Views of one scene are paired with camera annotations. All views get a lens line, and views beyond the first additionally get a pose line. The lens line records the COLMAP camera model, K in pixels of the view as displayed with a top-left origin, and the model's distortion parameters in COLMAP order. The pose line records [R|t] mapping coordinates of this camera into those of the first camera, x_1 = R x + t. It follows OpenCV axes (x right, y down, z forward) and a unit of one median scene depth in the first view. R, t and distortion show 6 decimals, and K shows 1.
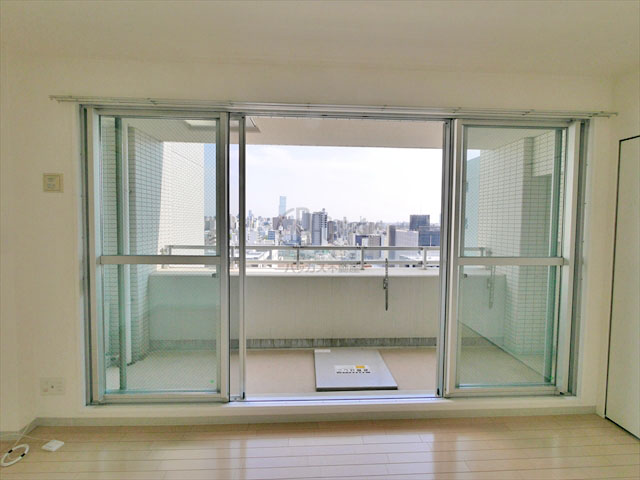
lens RADIAL K [[265.9, 0, 311.3], [0, 265.9, 235.0], [0, 0, 1]] dist [0.000079, 0.001152]
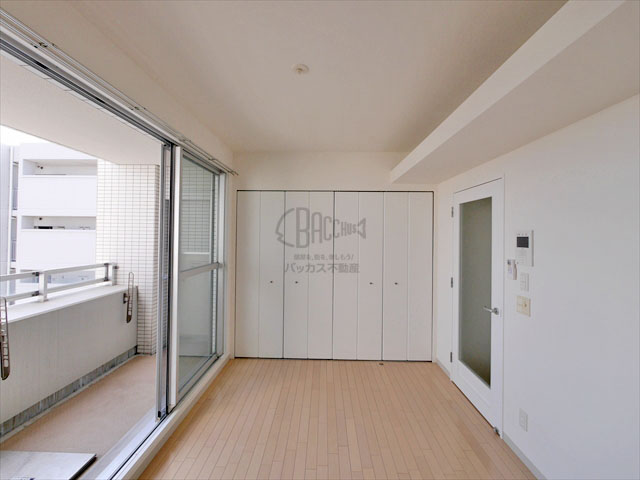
lens RADIAL K [[265.9, 0, 313.9], [0, 265.9, 234.8], [0, 0, 1]] dist [0.000079, 0.001152]
pose [[0.095804, -0.008056, 0.995368, -0.402617], [0.044740, 0.998992, 0.003779, -0.042872], [-0.994394, 0.044171, 0.096067, 0.291051]]
